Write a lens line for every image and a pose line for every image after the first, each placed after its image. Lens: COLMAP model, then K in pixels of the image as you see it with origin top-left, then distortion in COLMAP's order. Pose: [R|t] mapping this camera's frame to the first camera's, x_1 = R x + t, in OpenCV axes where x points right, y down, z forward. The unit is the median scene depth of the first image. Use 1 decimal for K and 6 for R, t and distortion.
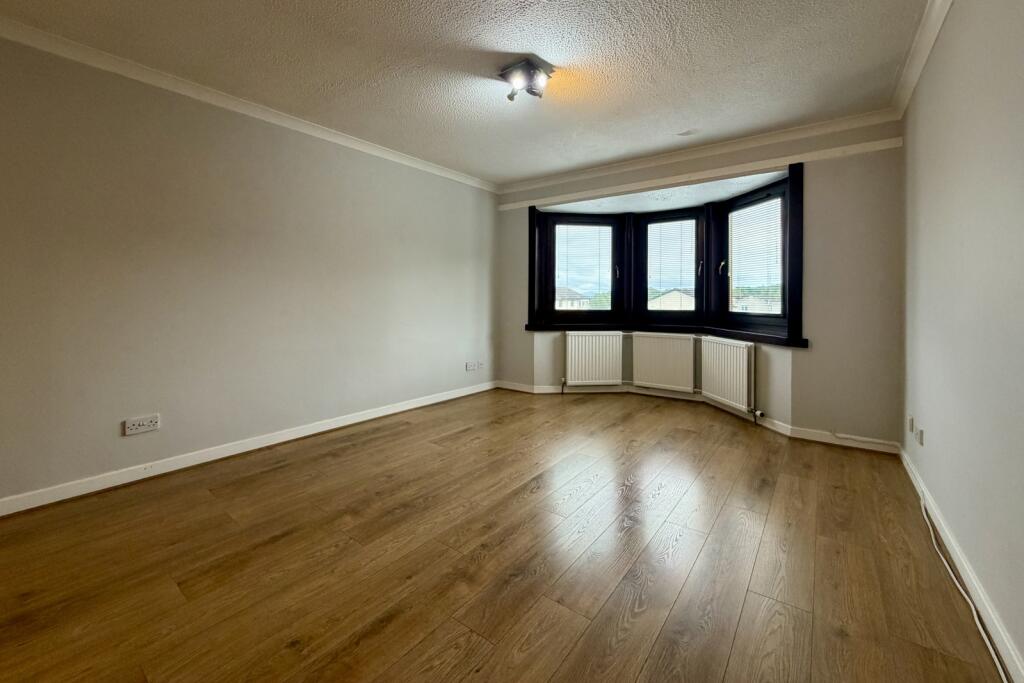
lens RADIAL K [[412.6, 0, 509.5], [0, 412.6, 300.6], [0, 0, 1]] dist [0.000940, 0.000075]
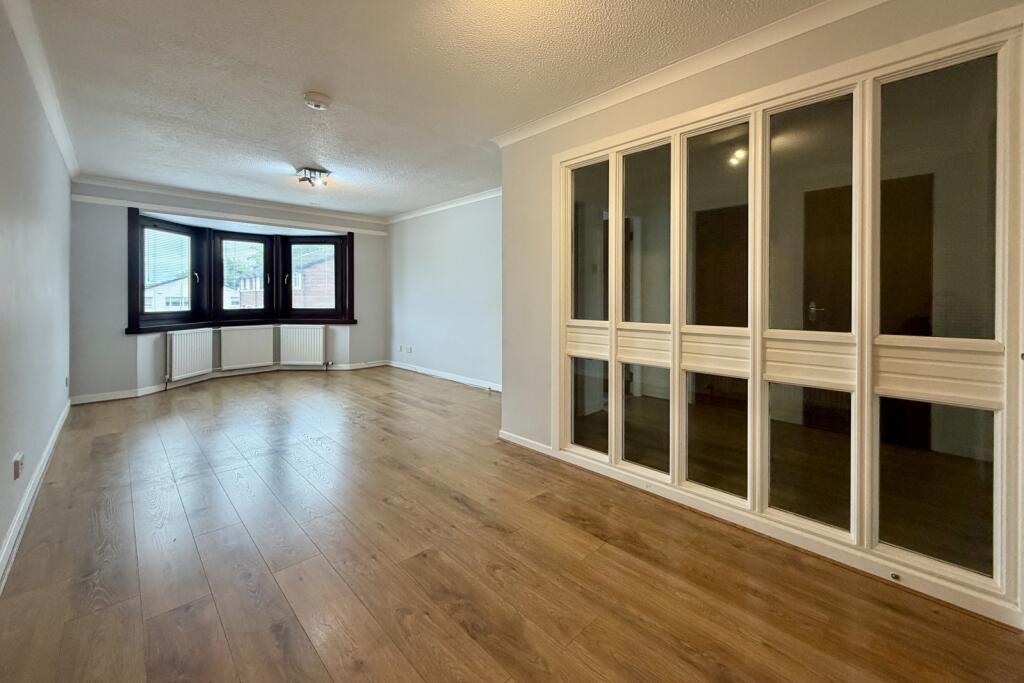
lens RADIAL K [[412.6, 0, 509.5], [0, 412.6, 300.6], [0, 0, 1]] dist [0.000940, 0.000075]
pose [[0.157163, -0.013550, 0.987480, -0.785559], [0.003719, 0.999907, 0.013128, -0.016626], [-0.987566, 0.001609, 0.157199, -0.042475]]
